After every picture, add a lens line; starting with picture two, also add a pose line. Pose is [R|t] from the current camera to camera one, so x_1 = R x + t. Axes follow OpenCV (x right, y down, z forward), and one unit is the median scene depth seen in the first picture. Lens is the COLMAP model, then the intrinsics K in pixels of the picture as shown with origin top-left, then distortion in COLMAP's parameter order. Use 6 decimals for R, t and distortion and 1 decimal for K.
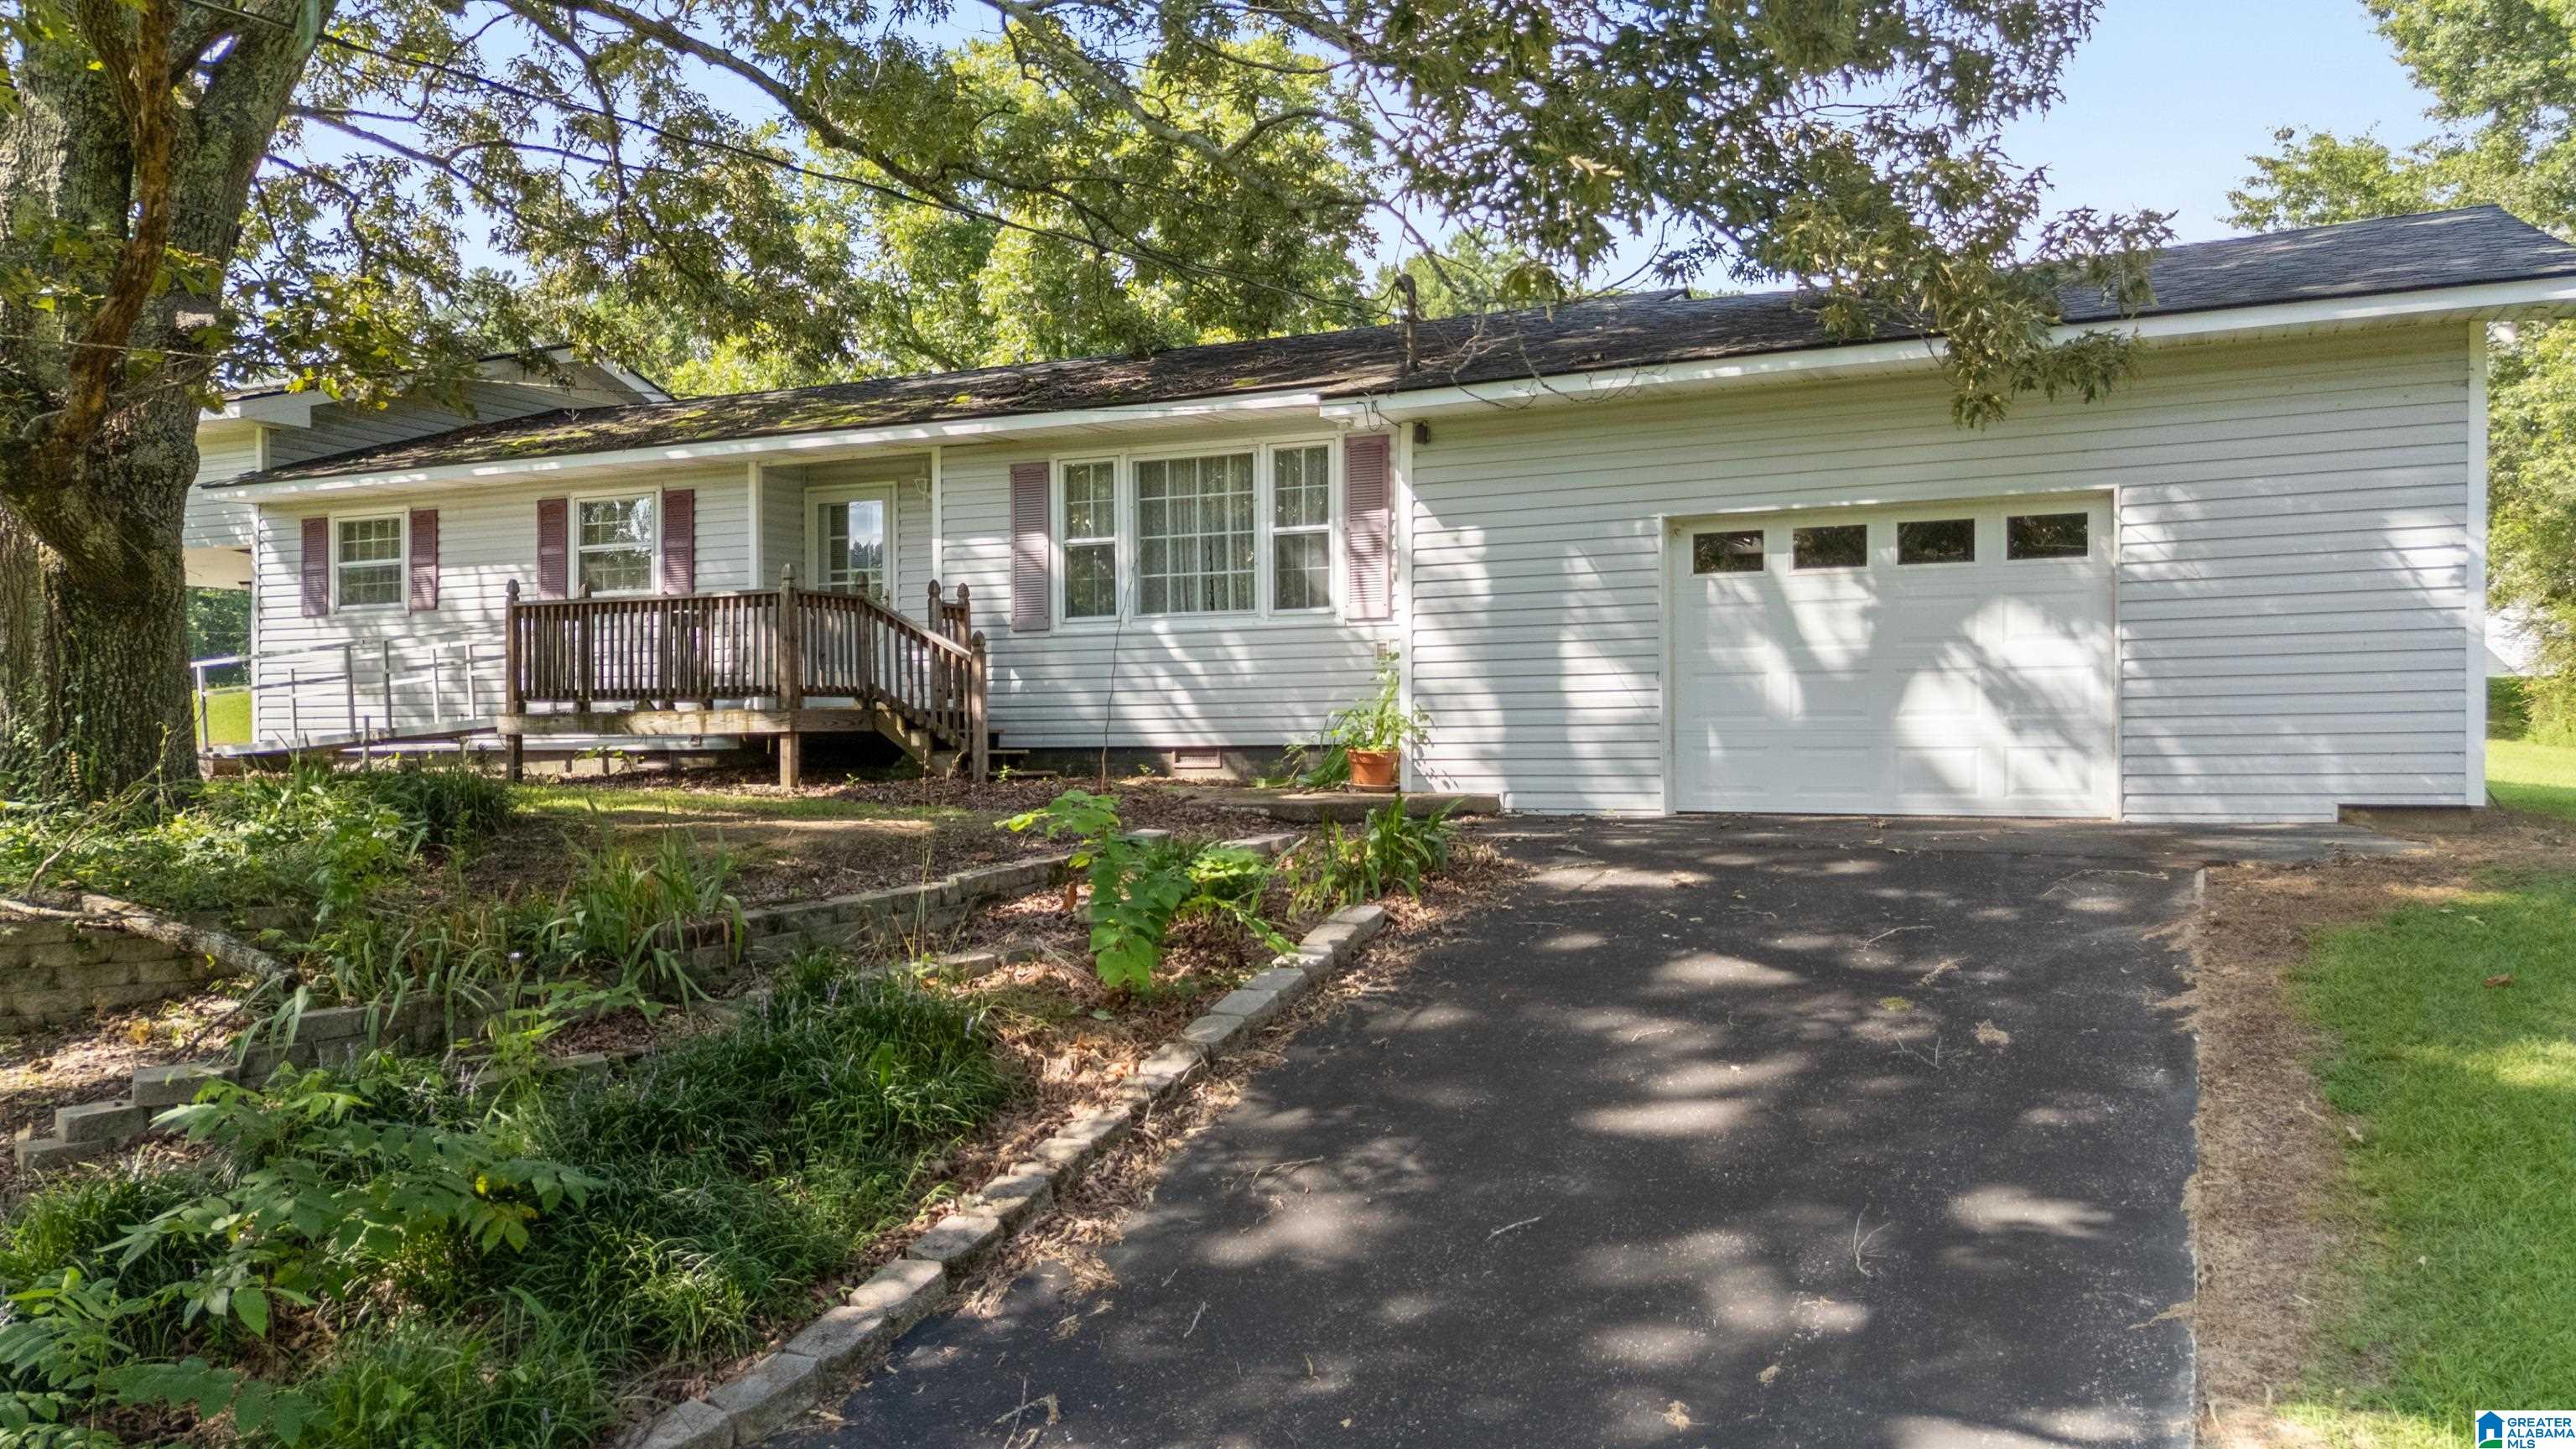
lens RADIAL K [[1776.9, 0, 1279.9], [0, 1776.9, 712.4], [0, 0, 1]] dist [0.004724, -0.007691]
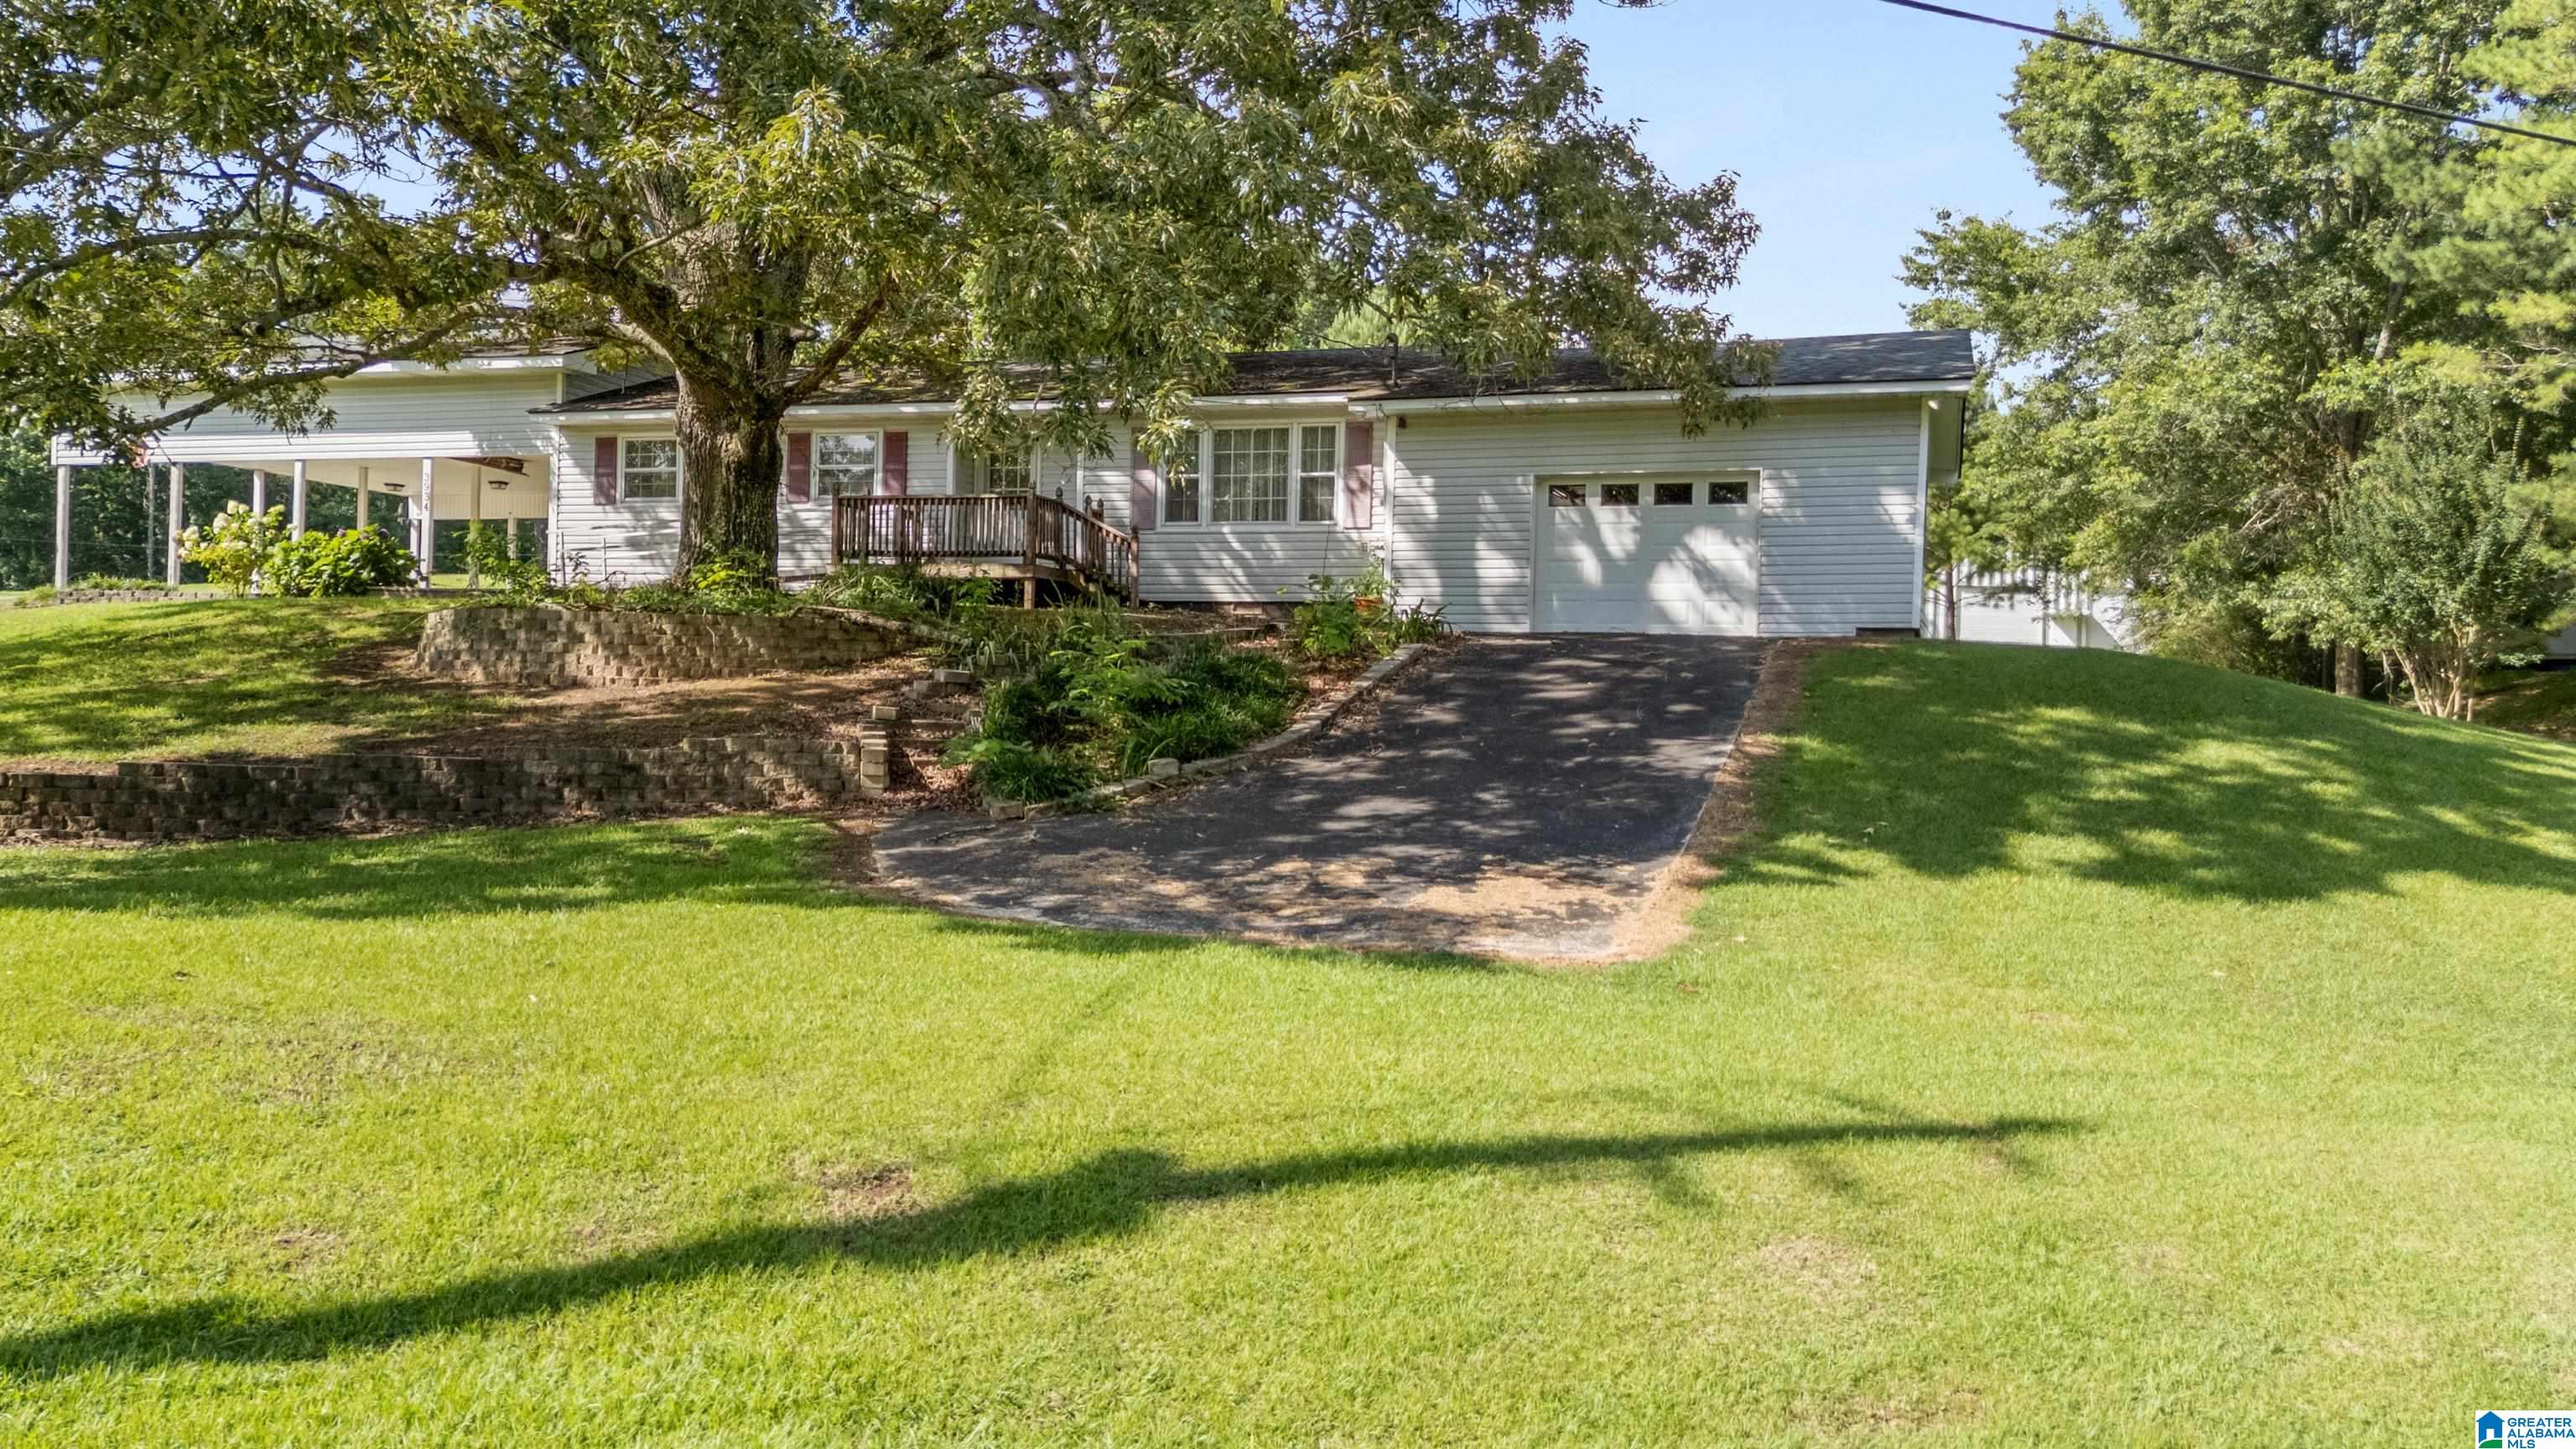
lens RADIAL K [[1776.9, 0, 1289.6], [0, 1776.9, 737.7], [0, 0, 1]] dist [0.004724, -0.007691]
pose [[0.989208, 0.027248, 0.143963, -0.257434], [-0.031510, 0.999128, 0.027408, 0.105632], [-0.143091, -0.031649, 0.989203, -0.706596]]
